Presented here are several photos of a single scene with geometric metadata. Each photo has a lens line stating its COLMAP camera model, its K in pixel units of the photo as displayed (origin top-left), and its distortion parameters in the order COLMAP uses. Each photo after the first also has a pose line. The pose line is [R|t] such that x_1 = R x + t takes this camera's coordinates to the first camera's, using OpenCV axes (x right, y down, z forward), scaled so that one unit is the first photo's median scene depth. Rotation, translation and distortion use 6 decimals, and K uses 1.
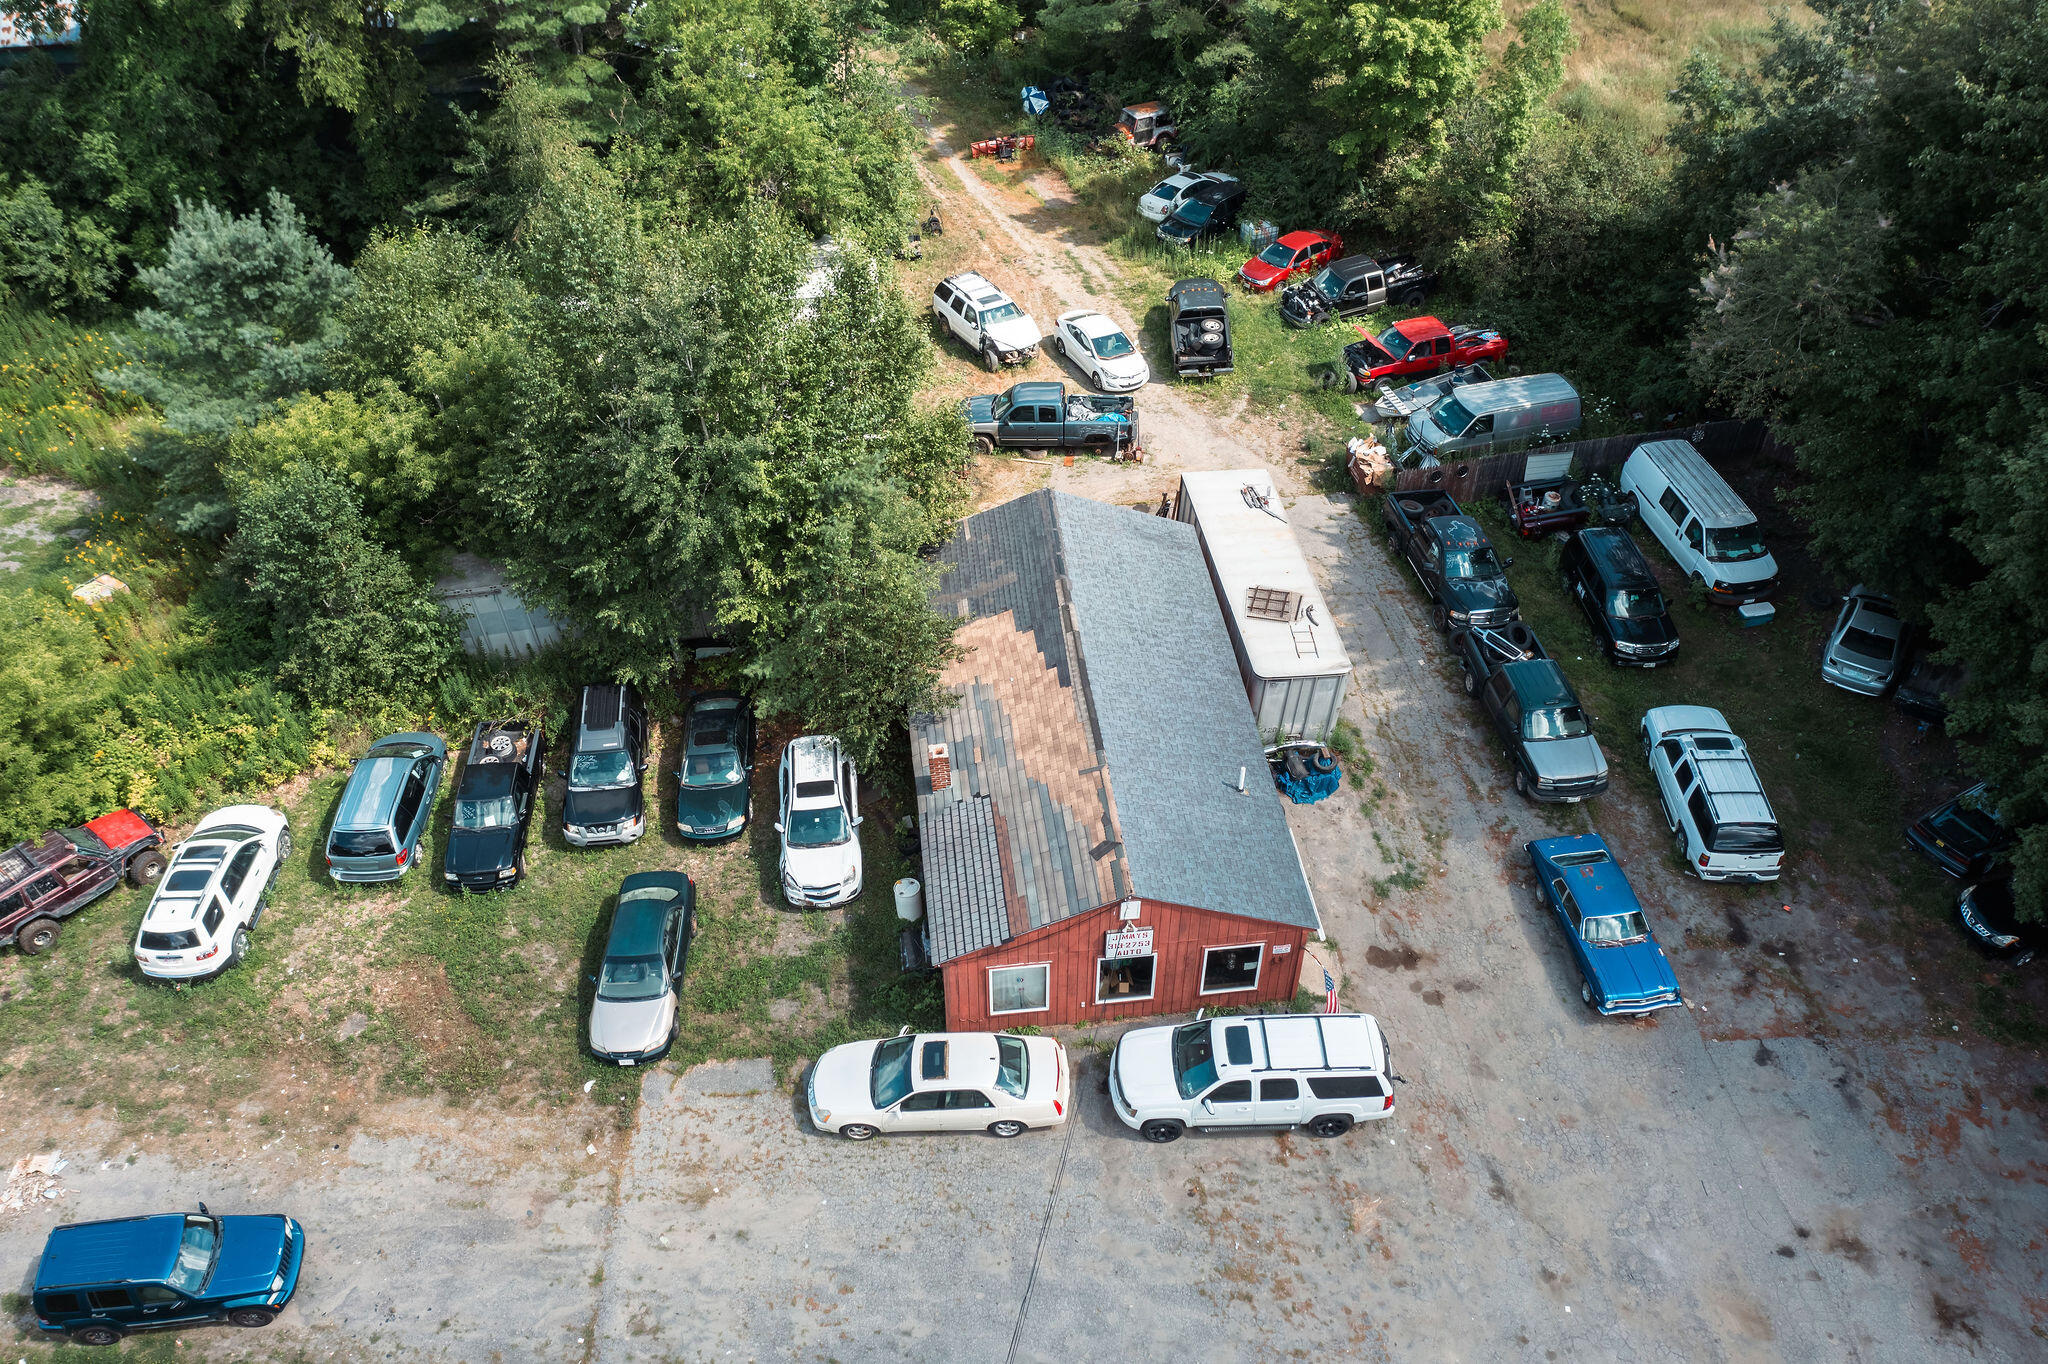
lens RADIAL K [[1636.5, 0, 1027.3], [0, 1636.5, 687.8], [0, 0, 1]] dist [-0.001641, -0.005390]
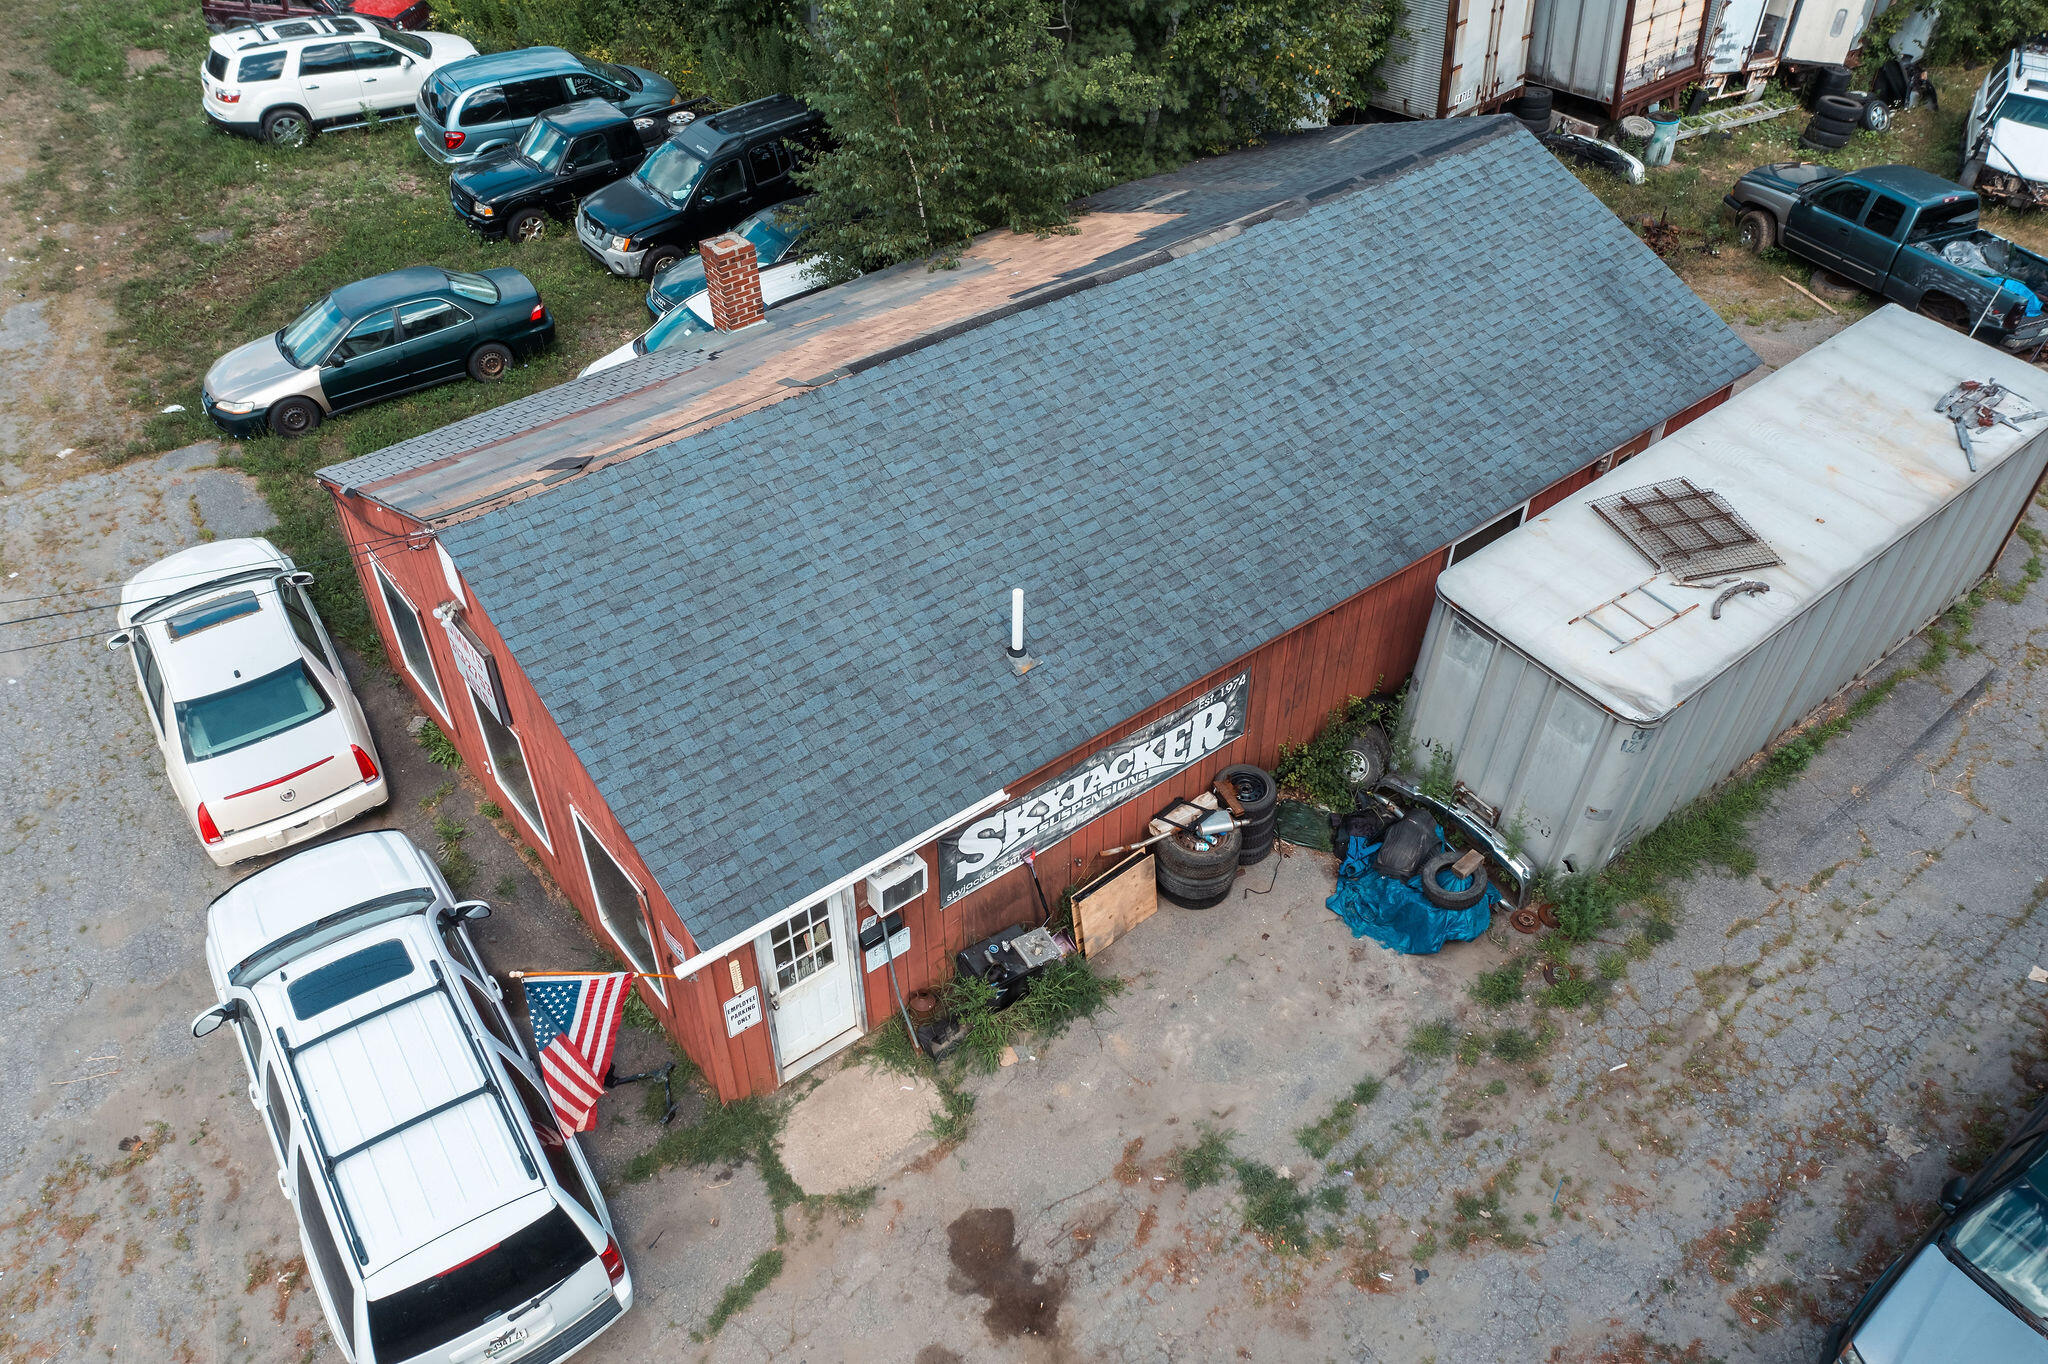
lens RADIAL K [[1636.5, 0, 1031.6], [0, 1636.5, 670.6], [0, 0, 1]] dist [-0.001641, -0.005390]
pose [[0.520890, 0.560724, -0.643632, 0.417640], [-0.577379, 0.786788, 0.218168, -0.024201], [0.628735, 0.257978, 0.733580, 0.764233]]
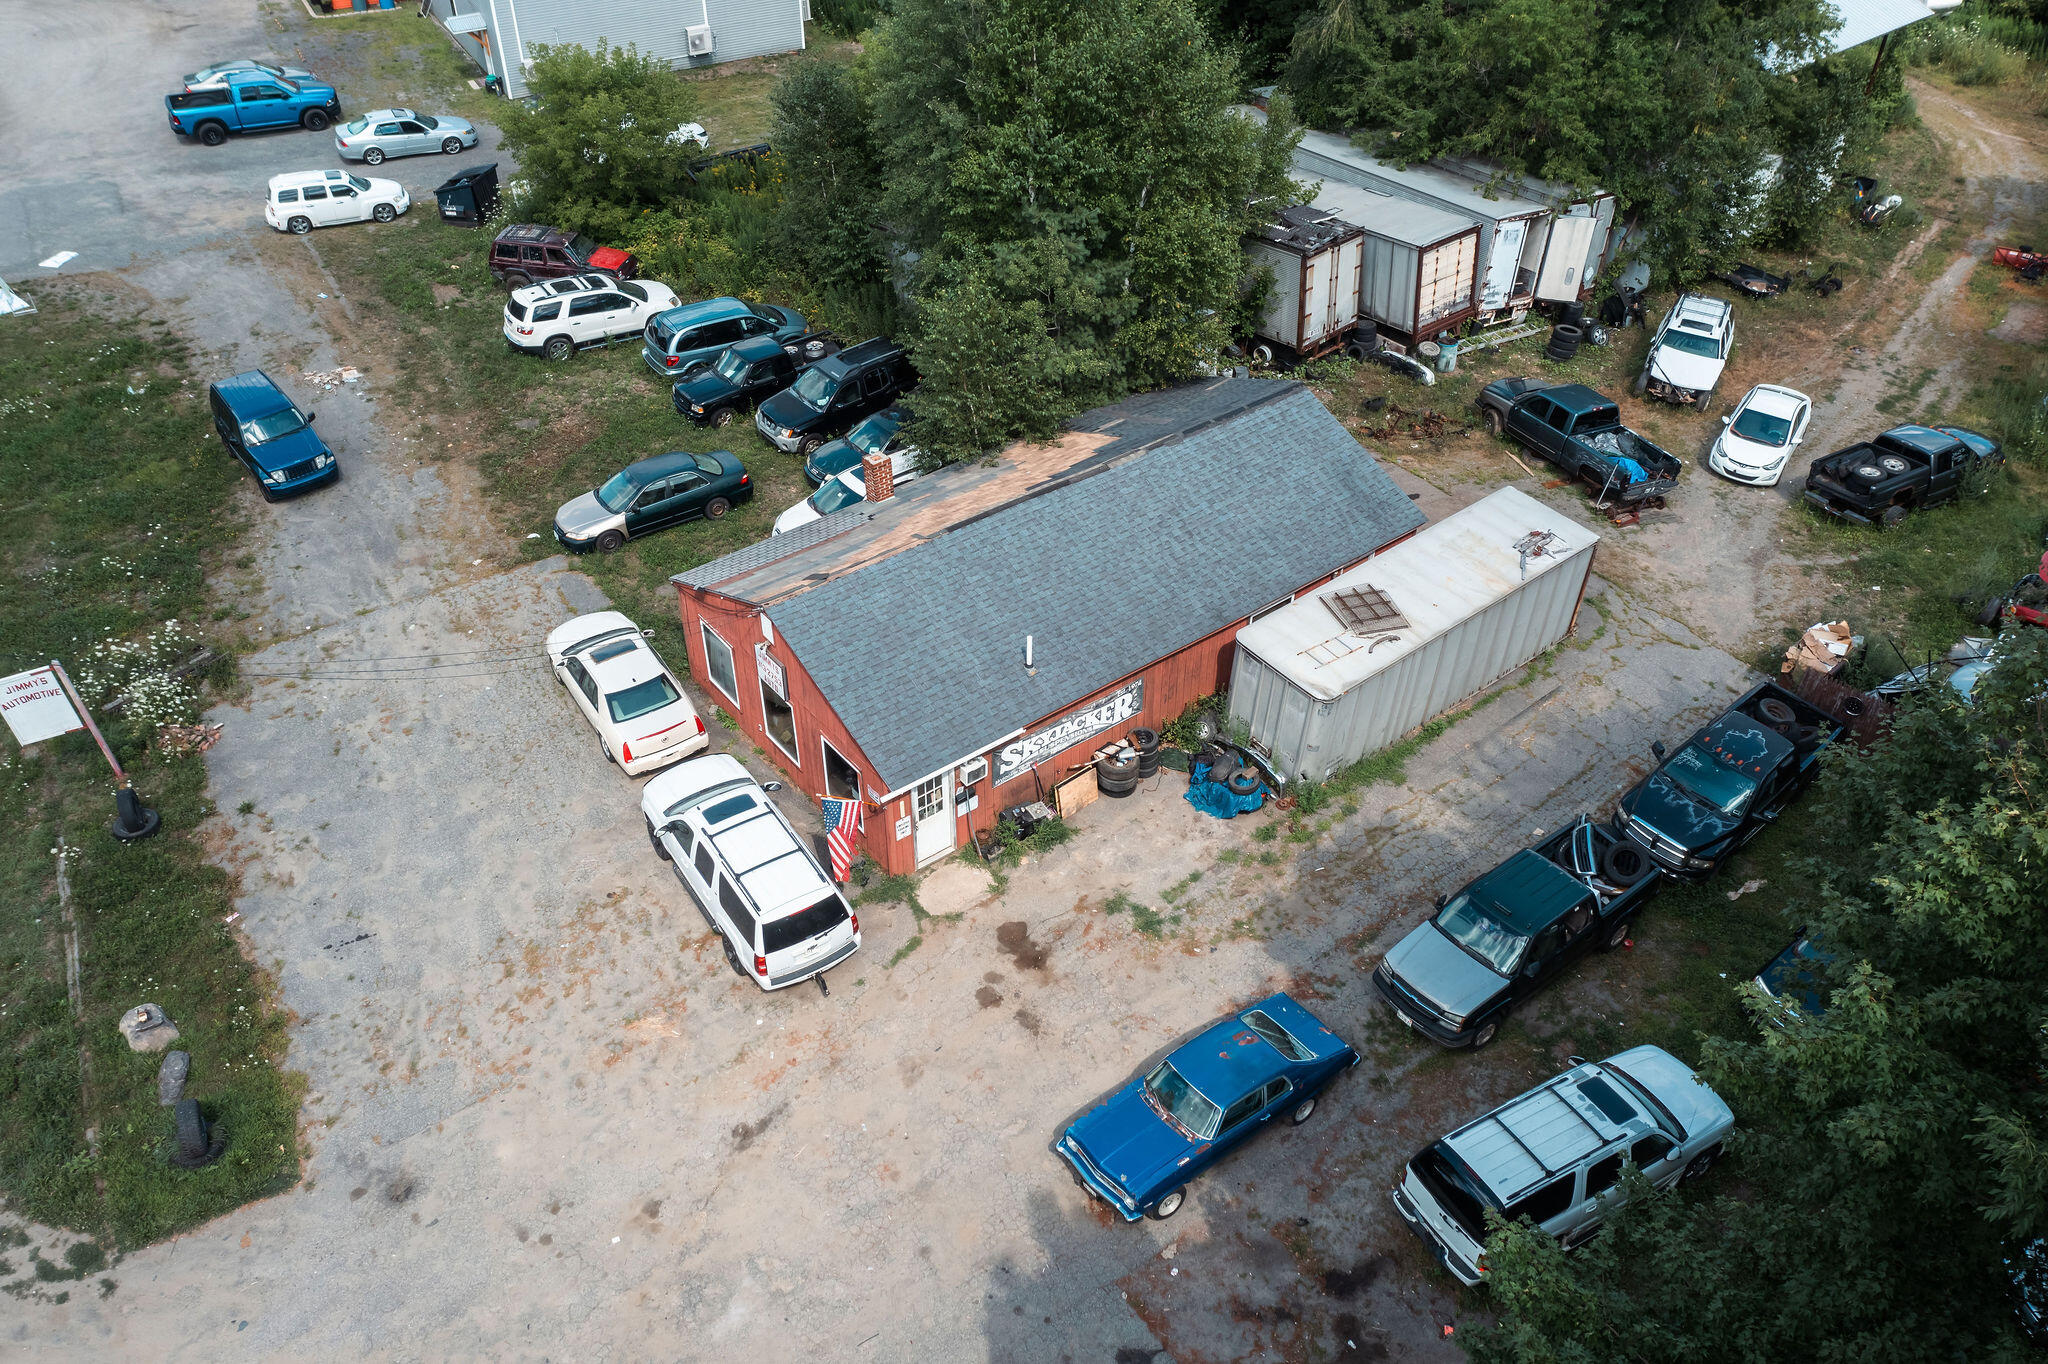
lens RADIAL K [[1636.5, 0, 1025.8], [0, 1636.5, 681.2], [0, 0, 1]] dist [-0.001641, -0.005390]
pose [[0.514395, 0.536255, -0.669200, 0.746258], [-0.578512, 0.793042, 0.190808, -0.097528], [0.633025, 0.288989, 0.718167, 0.426135]]
